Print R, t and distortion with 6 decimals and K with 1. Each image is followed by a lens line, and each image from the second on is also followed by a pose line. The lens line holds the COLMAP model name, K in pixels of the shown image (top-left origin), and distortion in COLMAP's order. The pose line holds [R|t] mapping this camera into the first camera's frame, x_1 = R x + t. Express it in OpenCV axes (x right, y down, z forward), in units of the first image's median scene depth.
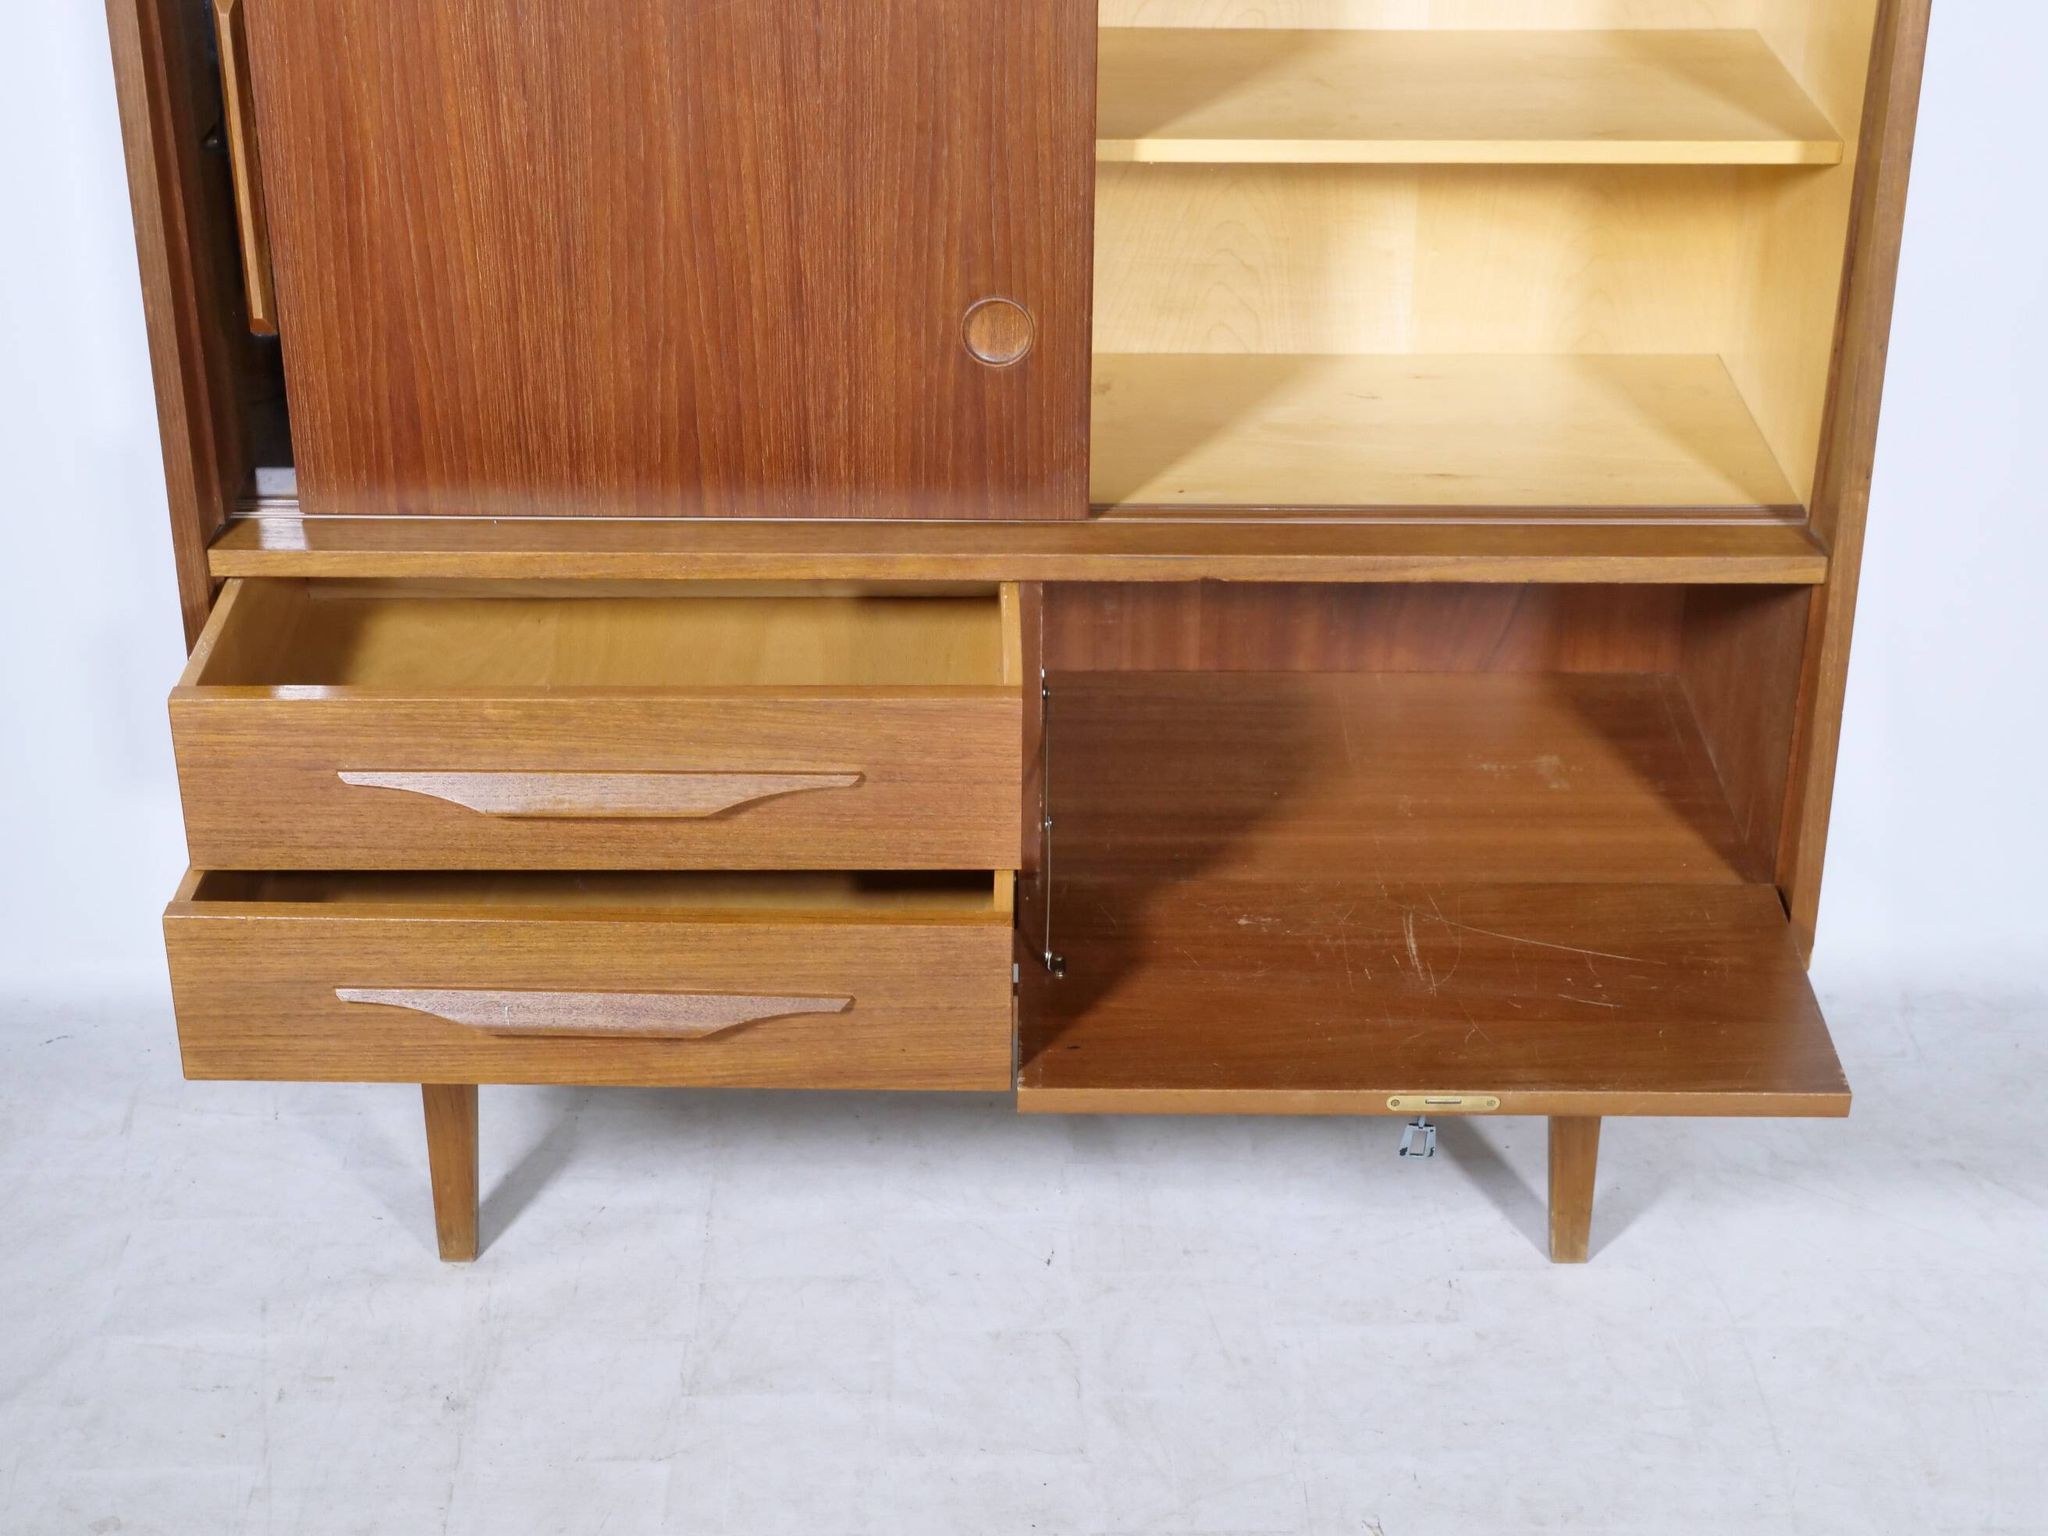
lens RADIAL K [[3200.2, 0, 1003.7], [0, 3200.2, 772.6], [0, 0, 1]] dist [0.021096, 0.000000]
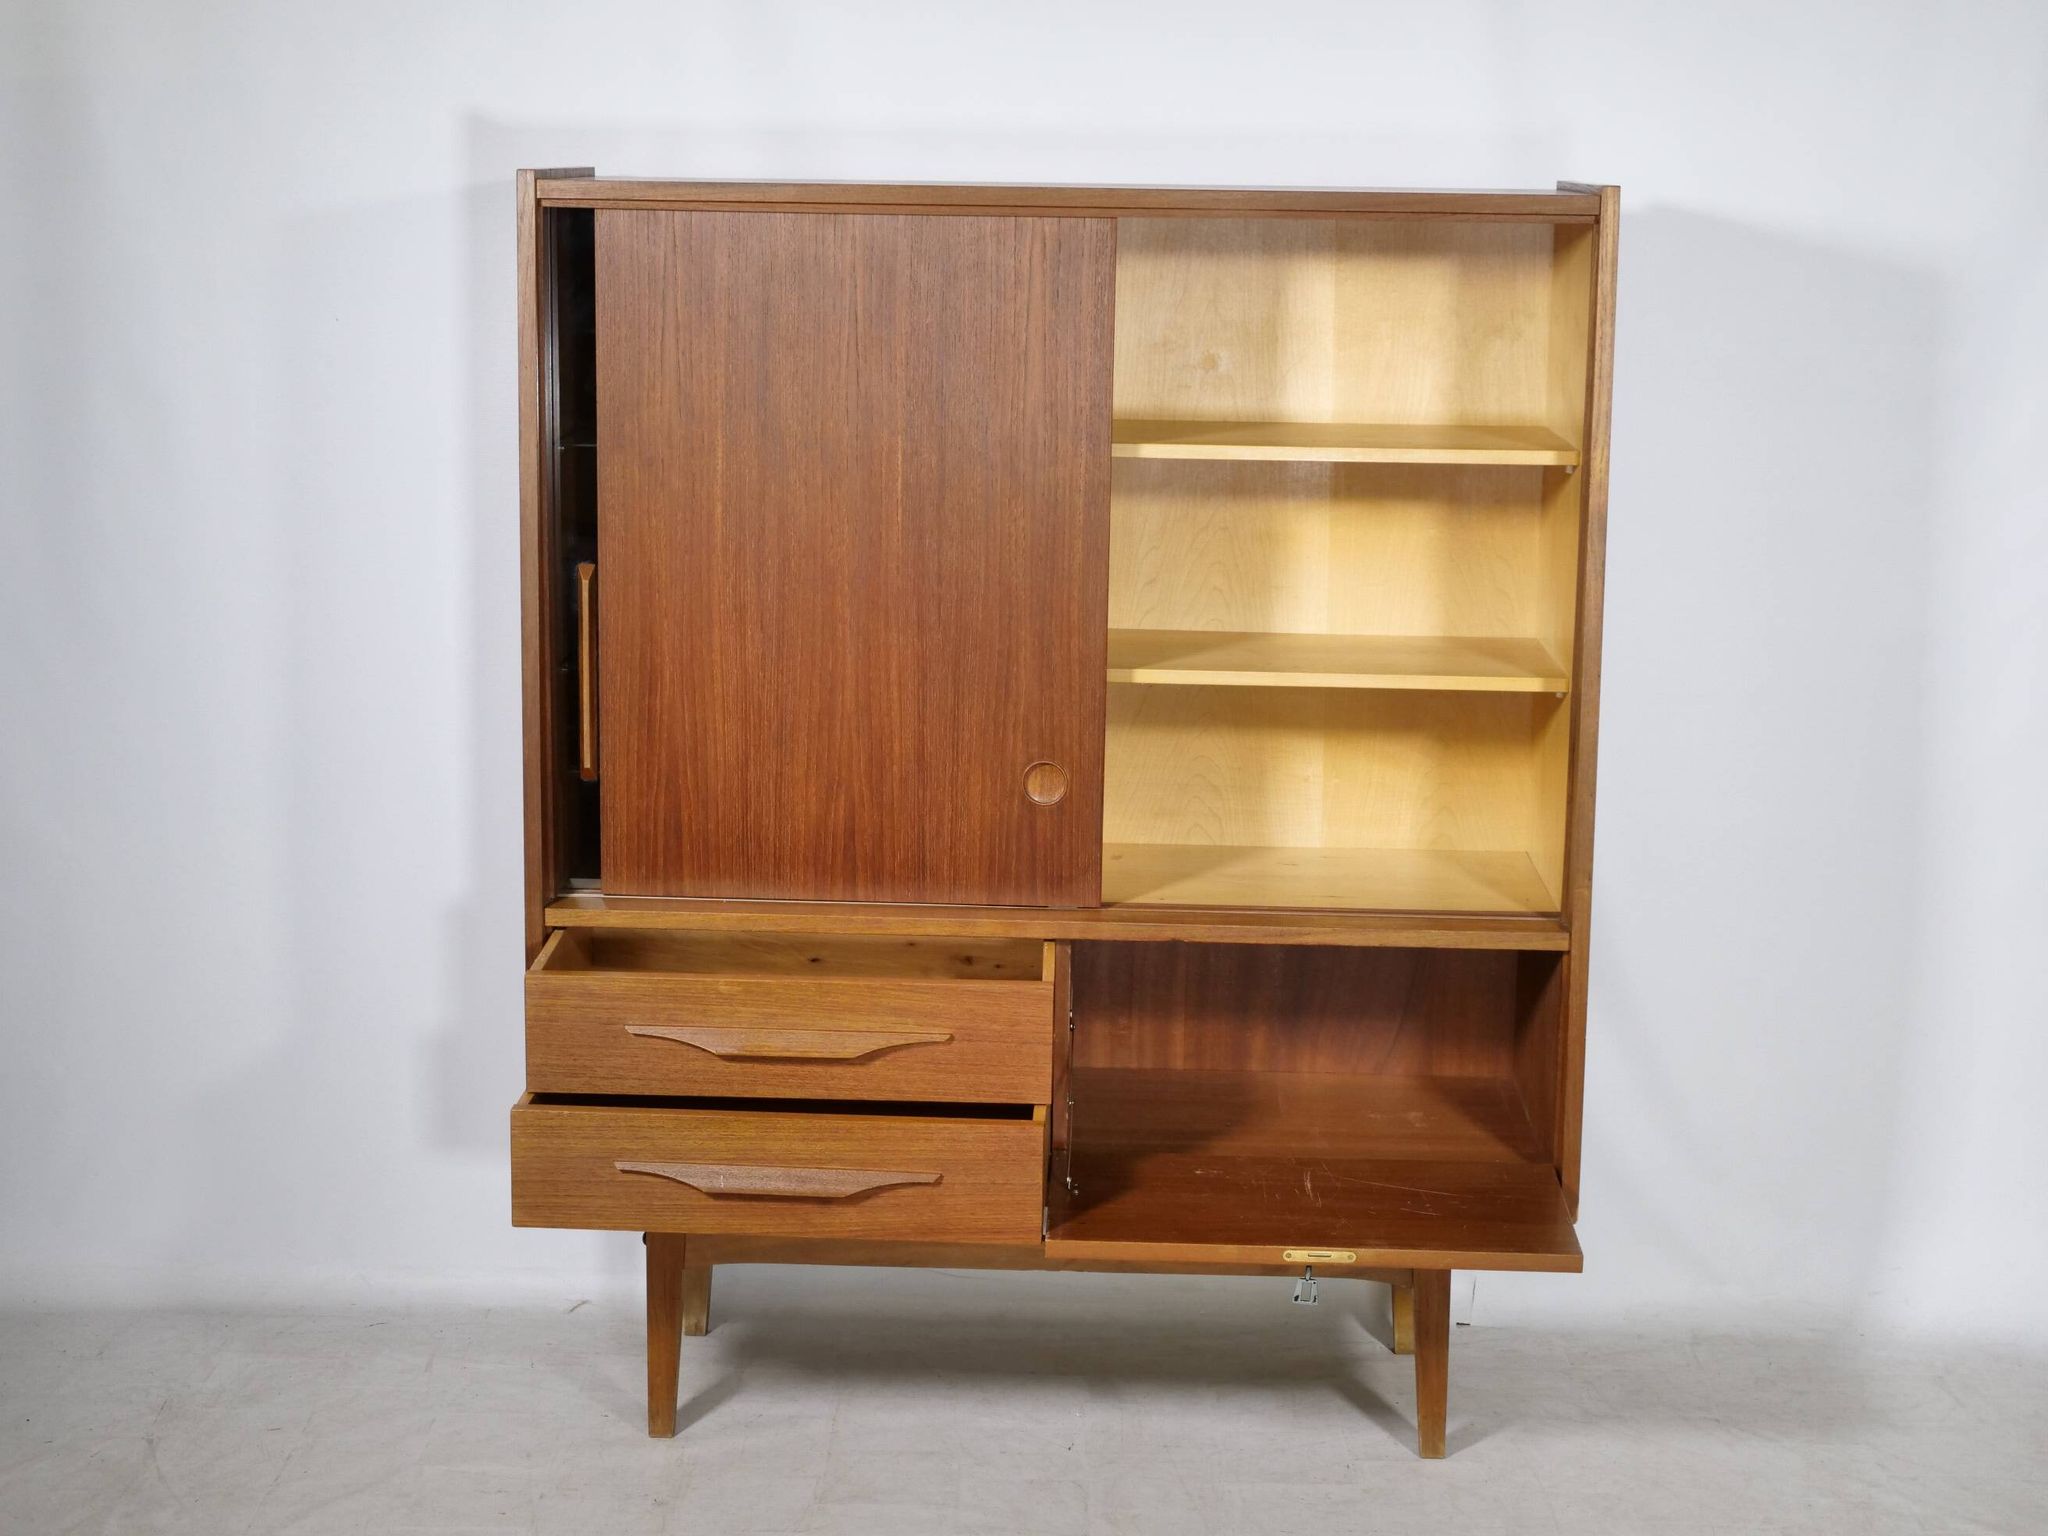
lens RADIAL K [[3200.2, 0, 1019.2], [0, 3200.2, 767.5], [0, 0, 1]] dist [0.021096, 0.000000]
pose [[0.999431, 0.018905, -0.027937, 0.029710], [-0.026110, 0.957929, -0.285814, 0.313293], [0.021358, 0.286381, 0.957878, -0.538698]]
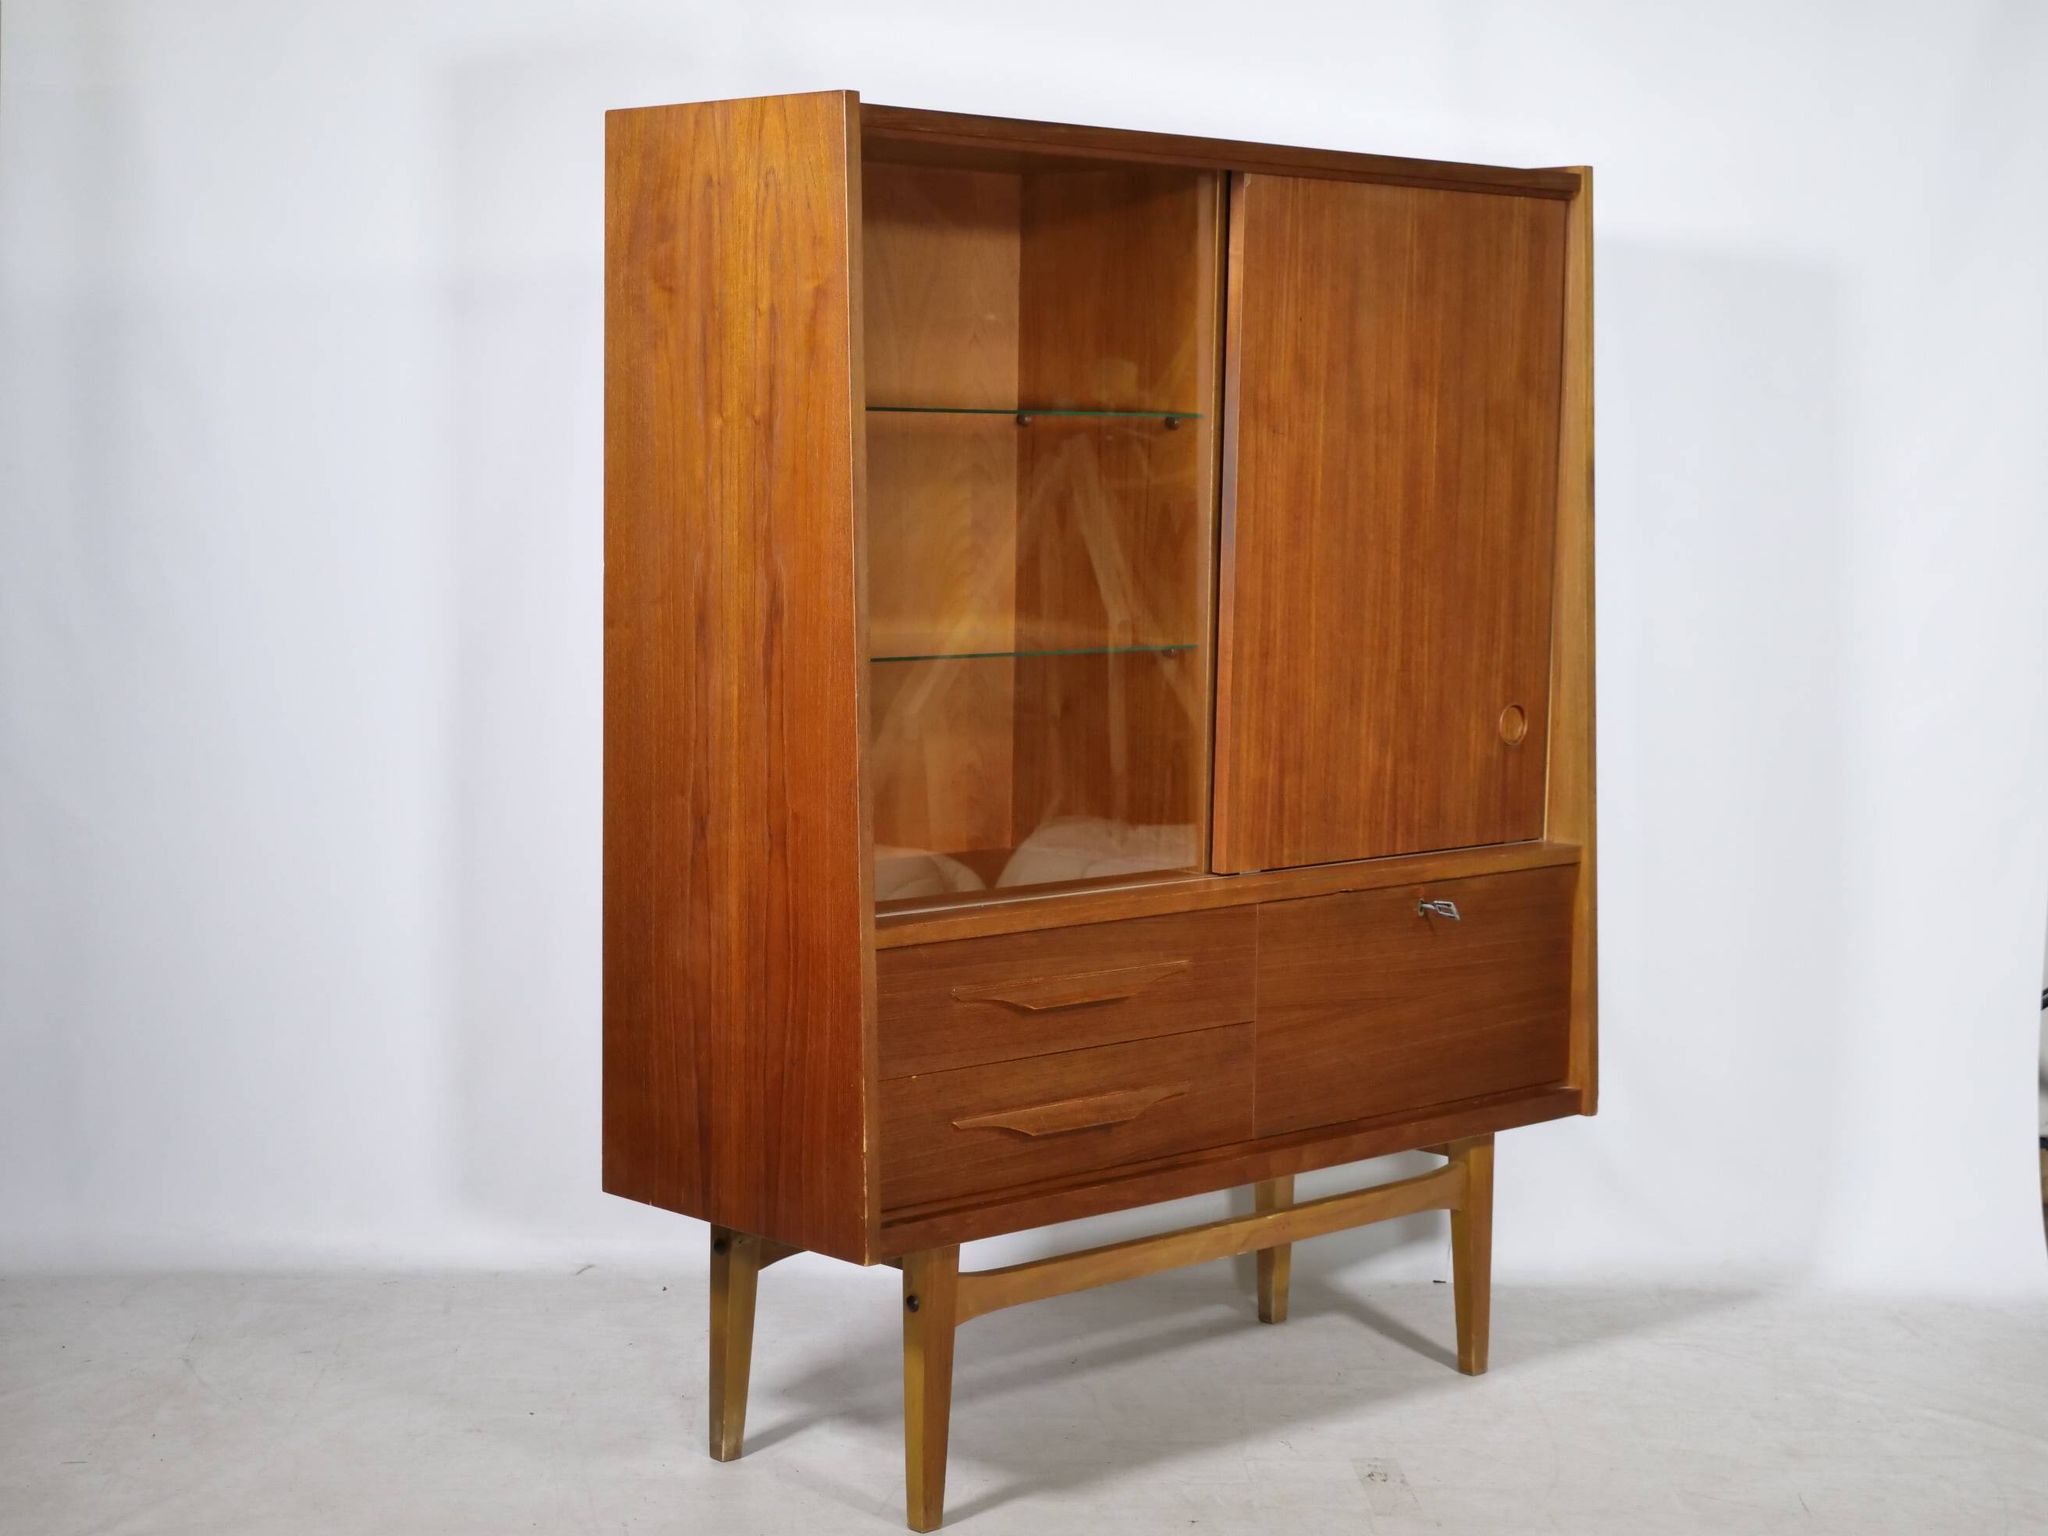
lens RADIAL K [[3200.2, 0, 1024.1], [0, 3200.2, 773.0], [0, 0, 1]] dist [0.021096, 0.000000]
pose [[0.721545, -0.063558, 0.689444, -1.382565], [0.308900, 0.920730, -0.238403, 0.216823], [-0.619639, 0.384988, 0.683982, -0.009082]]
